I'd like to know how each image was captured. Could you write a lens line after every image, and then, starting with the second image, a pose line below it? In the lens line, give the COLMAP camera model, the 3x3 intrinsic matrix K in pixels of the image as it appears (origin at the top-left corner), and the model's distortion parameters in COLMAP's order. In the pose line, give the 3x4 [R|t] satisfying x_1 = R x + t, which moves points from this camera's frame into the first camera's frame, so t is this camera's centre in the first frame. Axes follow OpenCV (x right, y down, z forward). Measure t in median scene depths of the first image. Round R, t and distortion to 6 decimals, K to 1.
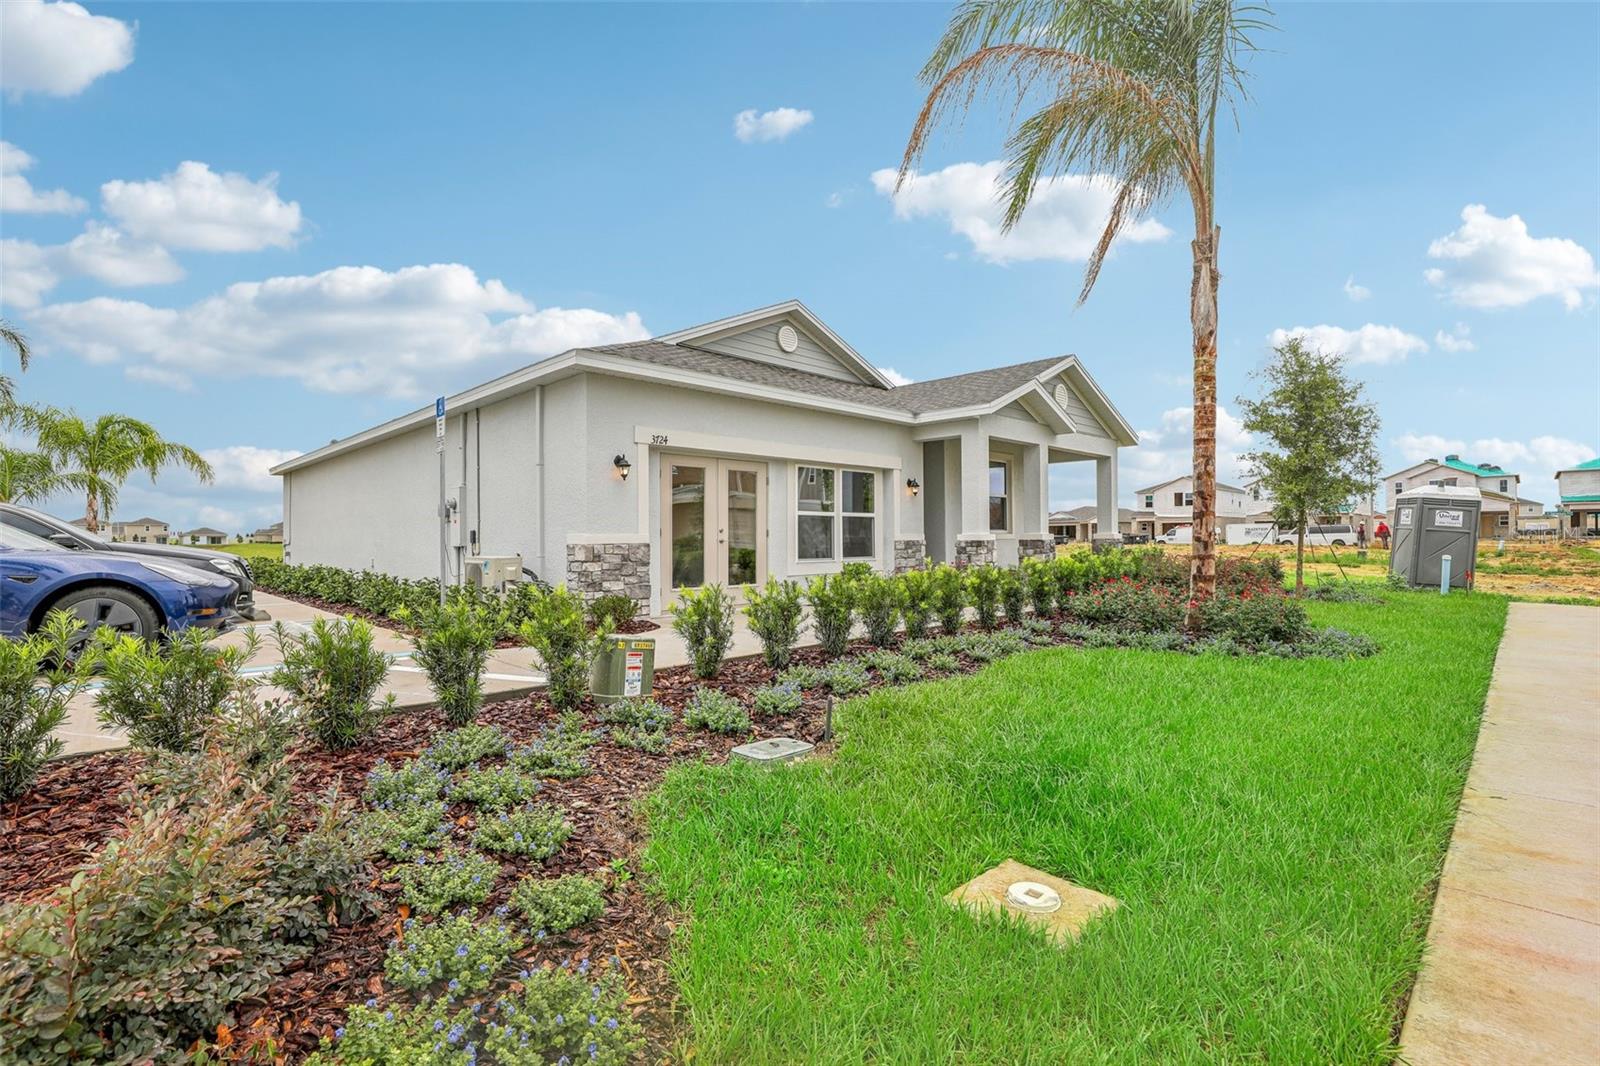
lens RADIAL K [[743.9, 0, 798.2], [0, 743.9, 527.9], [0, 0, 1]] dist [-0.027861, 0.000403]
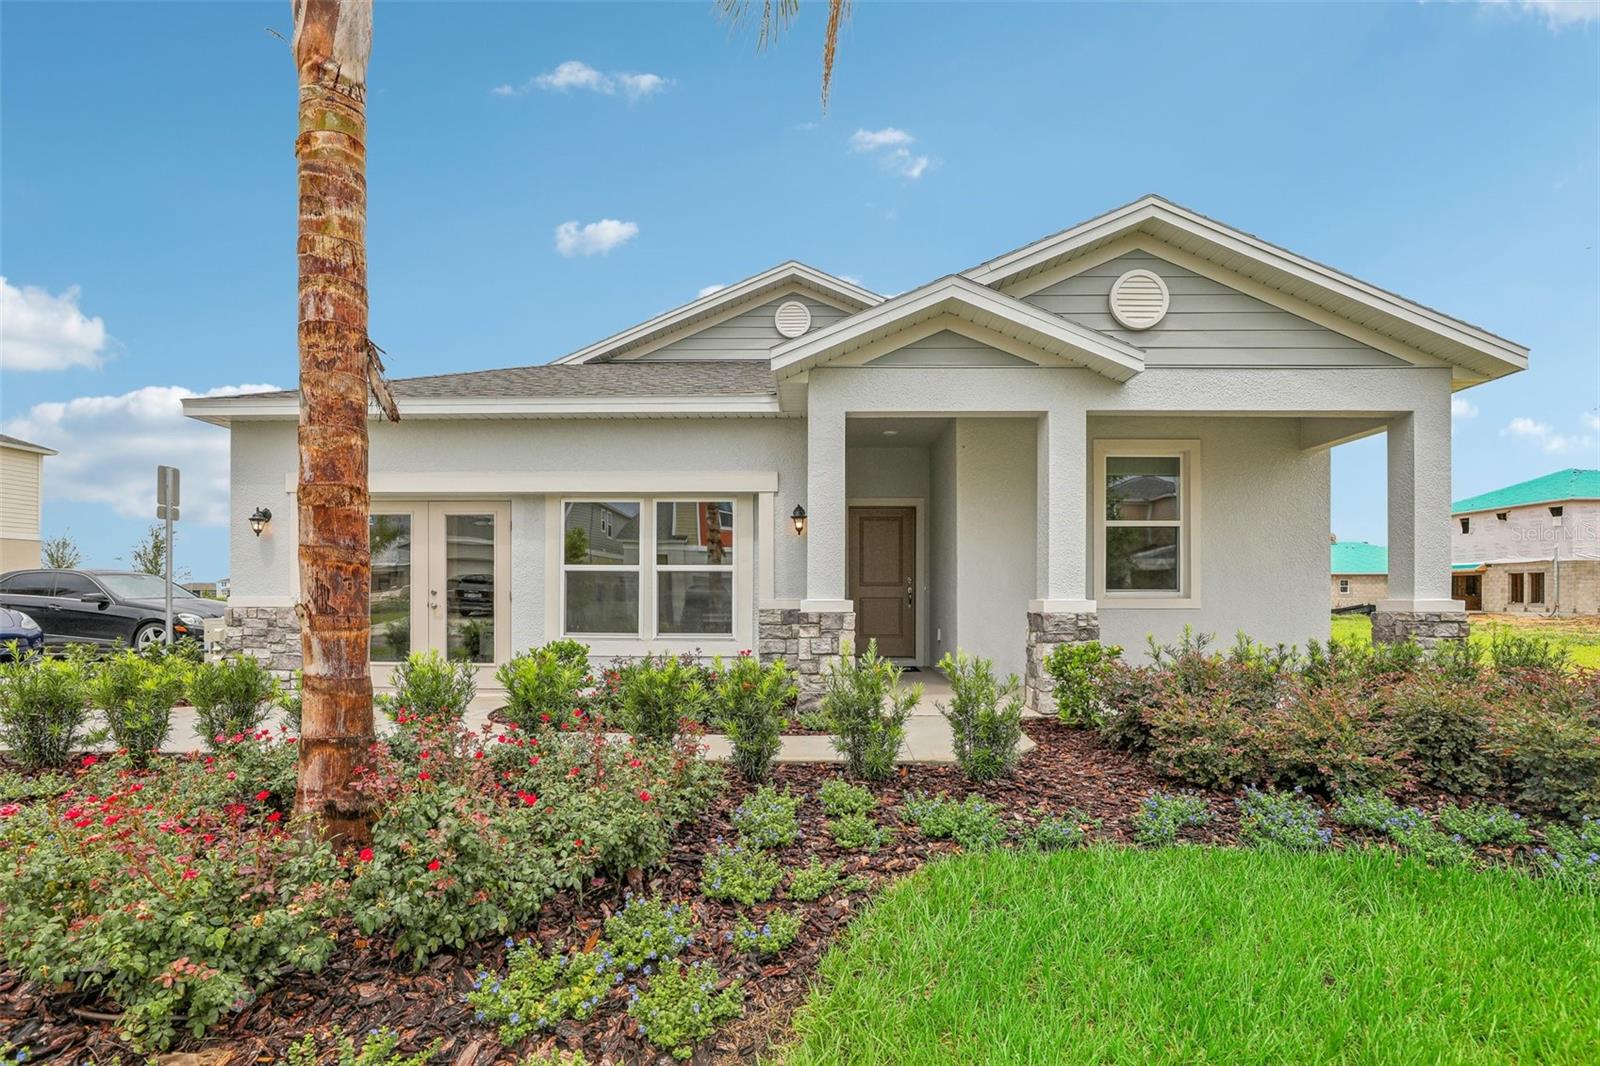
lens RADIAL K [[780.9, 0, 798.5], [0, 780.9, 585.9], [0, 0, 1]] dist [-0.024200, 0.000225]
pose [[0.690593, 0.001006, -0.723243, 0.651776], [0.000203, 0.999999, 0.001586, -0.003805], [0.723243, -0.001242, 0.690592, 0.616754]]
